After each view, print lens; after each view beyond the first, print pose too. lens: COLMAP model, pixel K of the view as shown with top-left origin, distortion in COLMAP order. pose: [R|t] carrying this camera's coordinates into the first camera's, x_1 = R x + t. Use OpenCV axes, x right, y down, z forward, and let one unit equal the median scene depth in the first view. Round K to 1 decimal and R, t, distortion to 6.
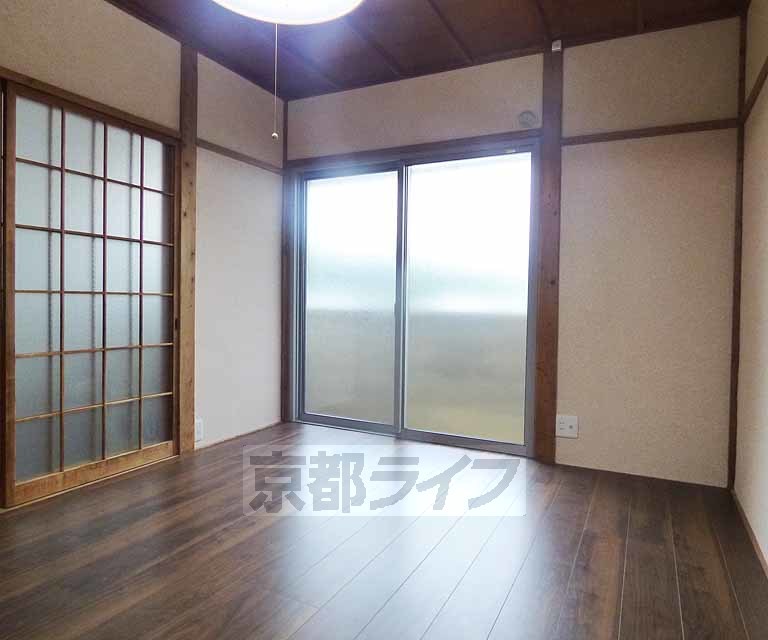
lens RADIAL K [[522.9, 0, 366.3], [0, 522.9, 314.0], [0, 0, 1]] dist [-0.006526, -0.002263]
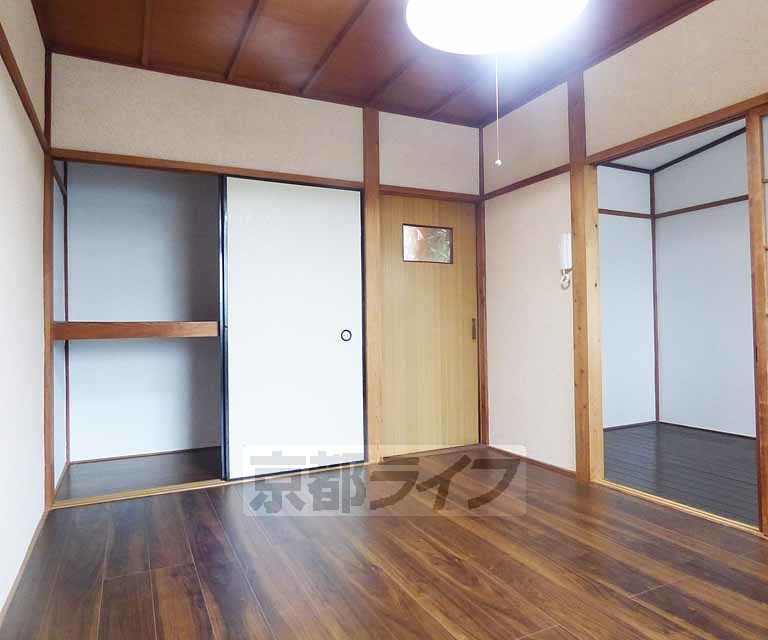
lens RADIAL K [[522.9, 0, 366.3], [0, 522.9, 314.0], [0, 0, 1]] dist [-0.006526, -0.002263]
pose [[-0.601495, -0.021048, -0.798599, 0.692704], [-0.015731, 0.999771, -0.014501, -0.020088], [0.798722, 0.003840, -0.601688, 1.251171]]
